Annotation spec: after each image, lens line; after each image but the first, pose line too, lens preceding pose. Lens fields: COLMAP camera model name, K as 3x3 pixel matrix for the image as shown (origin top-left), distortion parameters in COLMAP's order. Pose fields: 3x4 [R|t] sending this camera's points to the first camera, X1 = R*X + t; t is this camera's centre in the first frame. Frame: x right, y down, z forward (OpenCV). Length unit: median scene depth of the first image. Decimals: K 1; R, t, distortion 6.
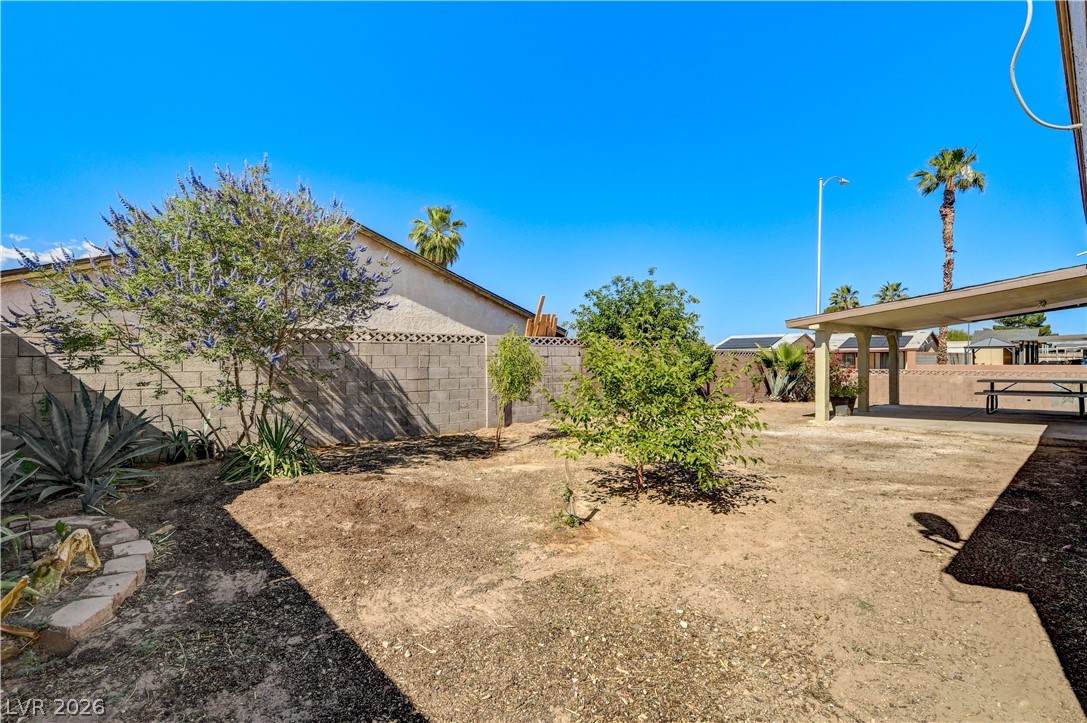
lens RADIAL K [[492.7, 0, 543.5], [0, 492.7, 361.5], [0, 0, 1]] dist [0.000056, 0.000103]
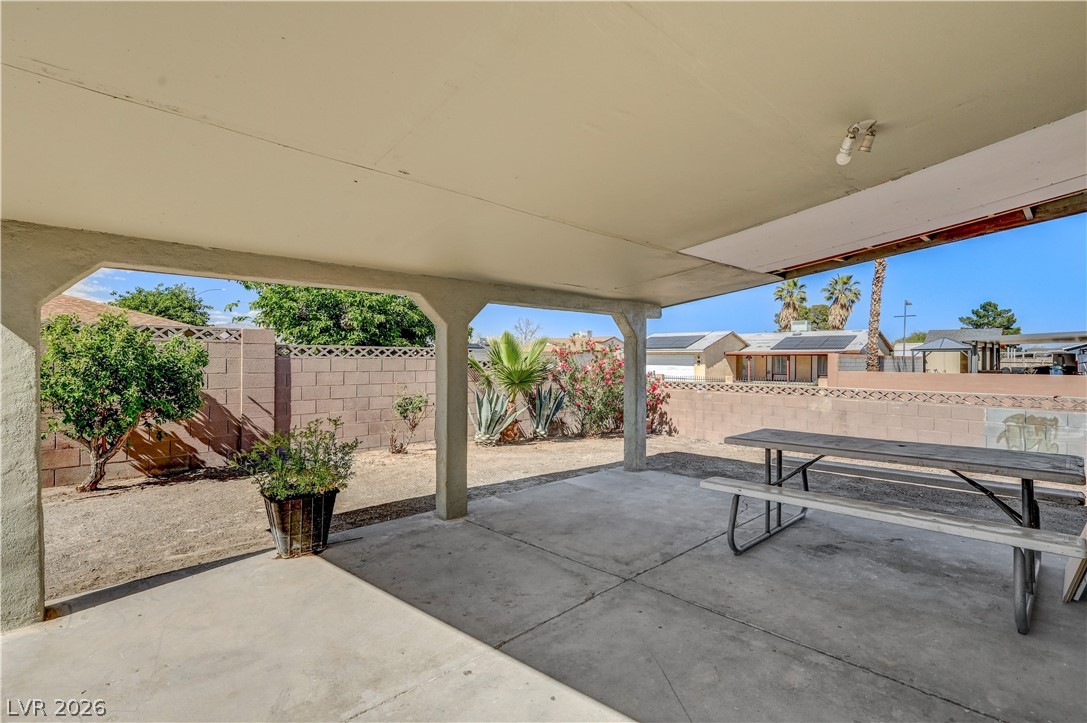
lens RADIAL K [[505.9, 0, 543.5], [0, 505.9, 361.5], [0, 0, 1]] dist [0.002078, 0.000327]
pose [[0.999125, 0.008451, 0.040960, 0.210973], [-0.008371, 0.999963, -0.002120, -0.002702], [-0.040977, 0.001775, 0.999159, 0.190787]]
